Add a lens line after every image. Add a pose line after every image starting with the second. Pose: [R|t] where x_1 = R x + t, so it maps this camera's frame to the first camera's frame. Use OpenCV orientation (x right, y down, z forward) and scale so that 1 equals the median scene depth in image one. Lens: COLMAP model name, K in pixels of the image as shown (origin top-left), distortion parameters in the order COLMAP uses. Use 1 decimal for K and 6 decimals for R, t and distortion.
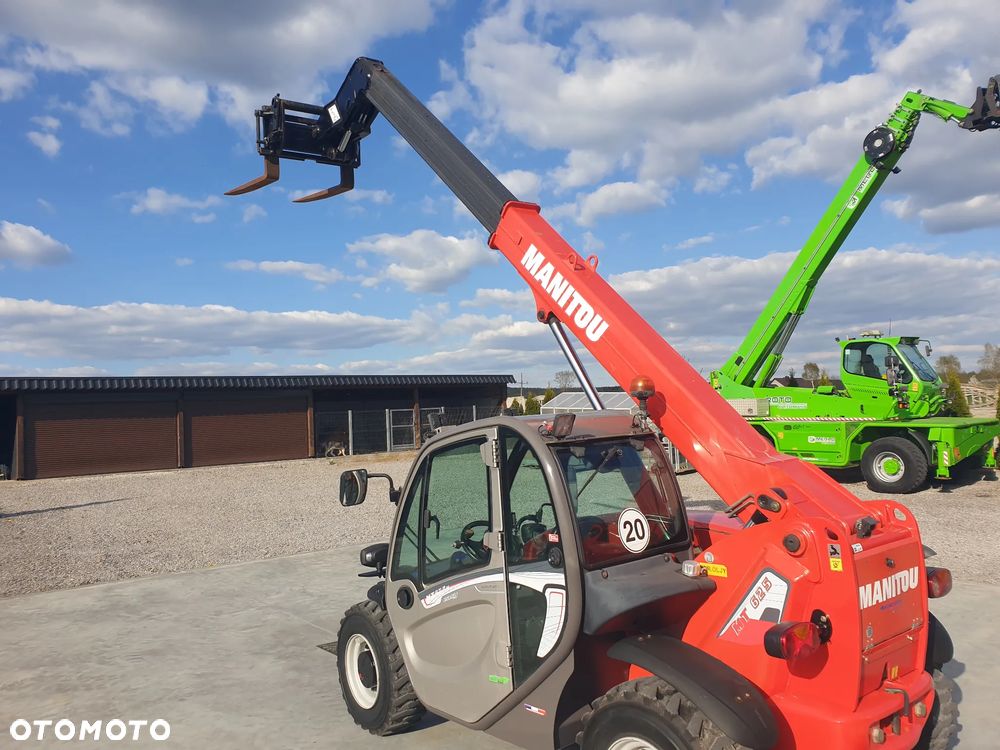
lens RADIAL K [[778.0, 0, 489.7], [0, 778.0, 360.4], [0, 0, 1]] dist [0.009556, 0.001254]
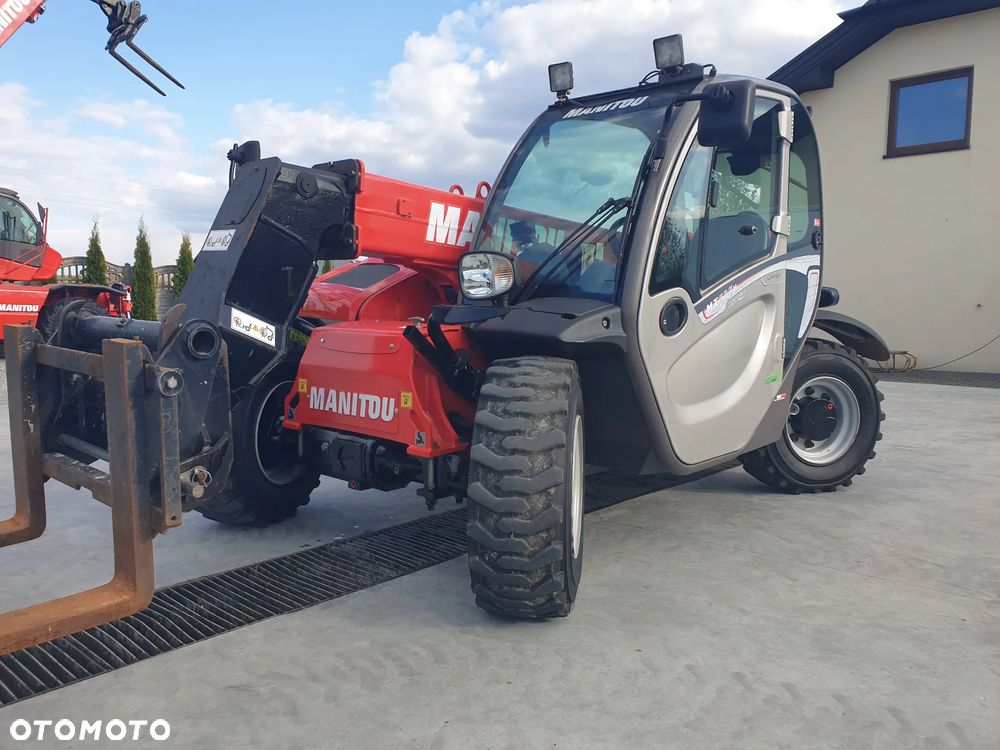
lens RADIAL K [[778.0, 0, 496.1], [0, 778.0, 368.2], [0, 0, 1]] dist [0.025716, -0.013630]
pose [[-0.176821, -0.027256, 0.983866, -0.717580], [-0.078048, 0.996857, 0.013589, 0.359162], [-0.981144, -0.074386, -0.178392, 1.290802]]
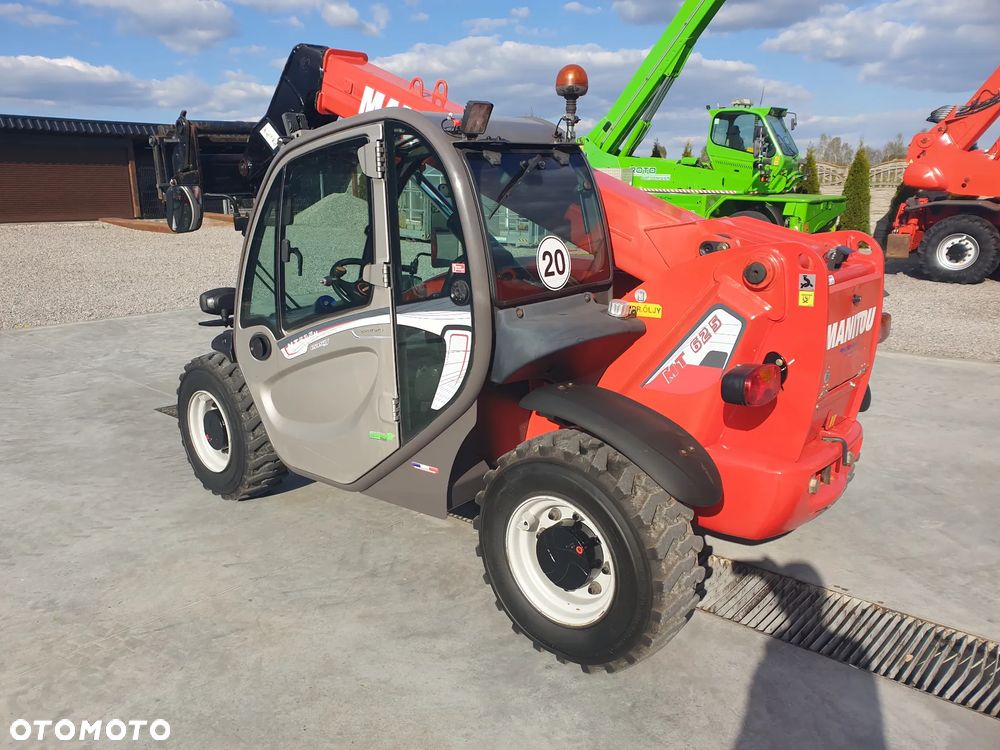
lens RADIAL K [[778.0, 0, 474.3], [0, 778.0, 379.4], [0, 0, 1]] dist [0.025716, -0.013630]
pose [[0.984479, -0.003299, 0.175474, -0.031871], [-0.049970, 0.953172, 0.298273, 0.081721], [-0.168241, -0.302412, 0.938212, 0.185261]]
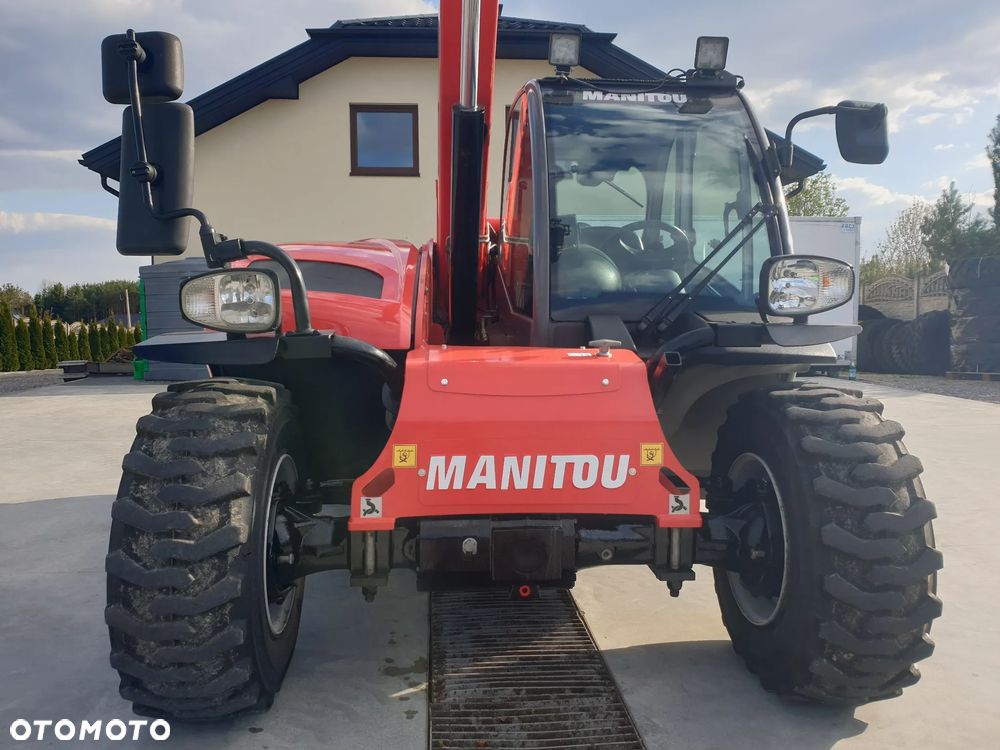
lens RADIAL K [[778.0, 0, 489.7], [0, 778.0, 360.6], [0, 0, 1]] dist [0.025716, -0.013630]
pose [[-0.827339, 0.018980, 0.561383, -0.274660], [-0.000513, 0.999403, -0.034545, 0.359726], [-0.561703, -0.028868, -0.826835, 1.675619]]
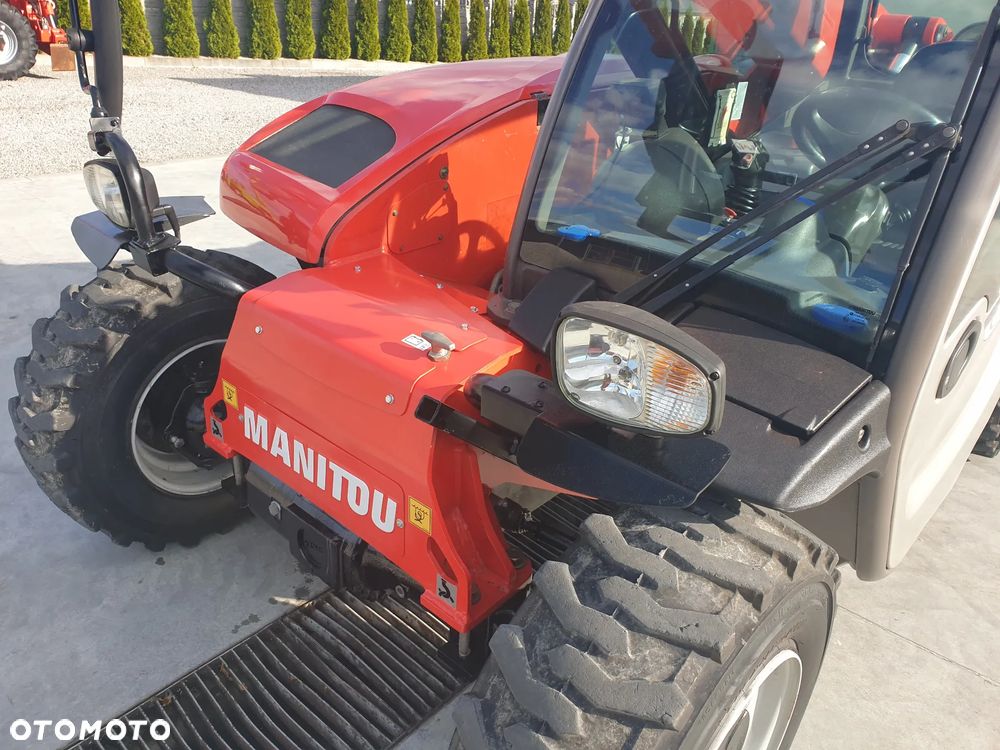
lens RADIAL K [[778.0, 0, 480.9], [0, 778.0, 368.9], [0, 0, 1]] dist [0.009556, 0.001254]
pose [[-0.175178, -0.390703, 0.903695, -0.368832], [-0.115597, 0.919702, 0.375215, 0.219241], [-0.977727, -0.038735, -0.206276, 1.292690]]
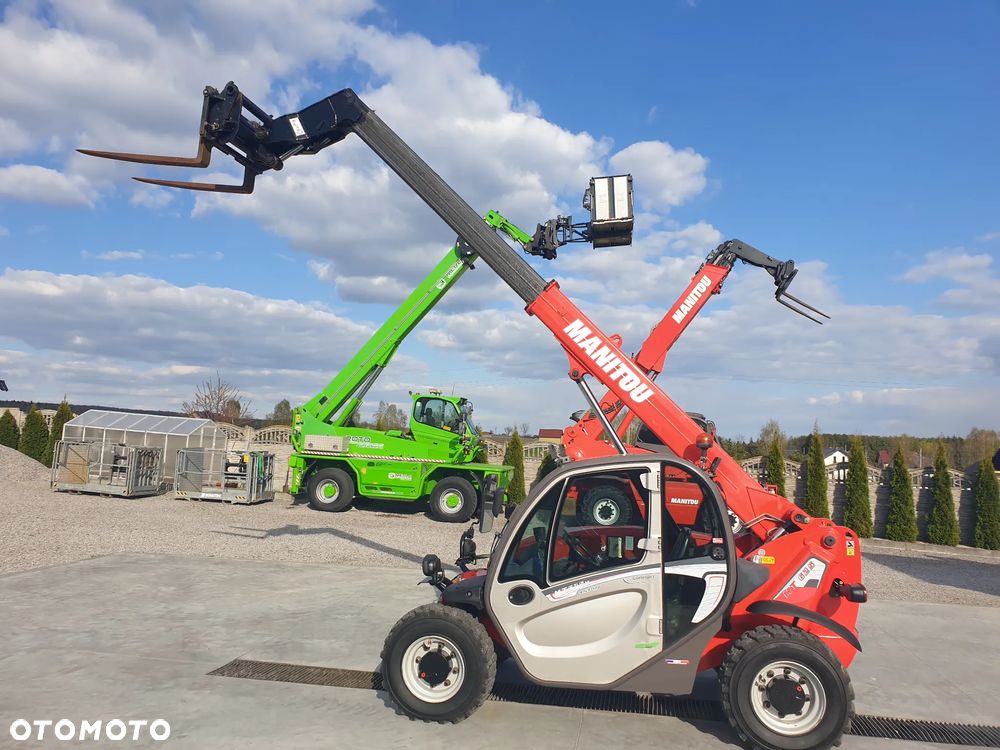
lens RADIAL K [[778.0, 0, 495.9], [0, 778.0, 385.2], [0, 0, 1]] dist [0.009556, 0.001254]
pose [[0.736705, 0.129637, 0.663671, -1.012272], [-0.122572, 0.990794, -0.057474, 0.057582], [-0.665012, -0.039006, 0.745813, 0.146611]]
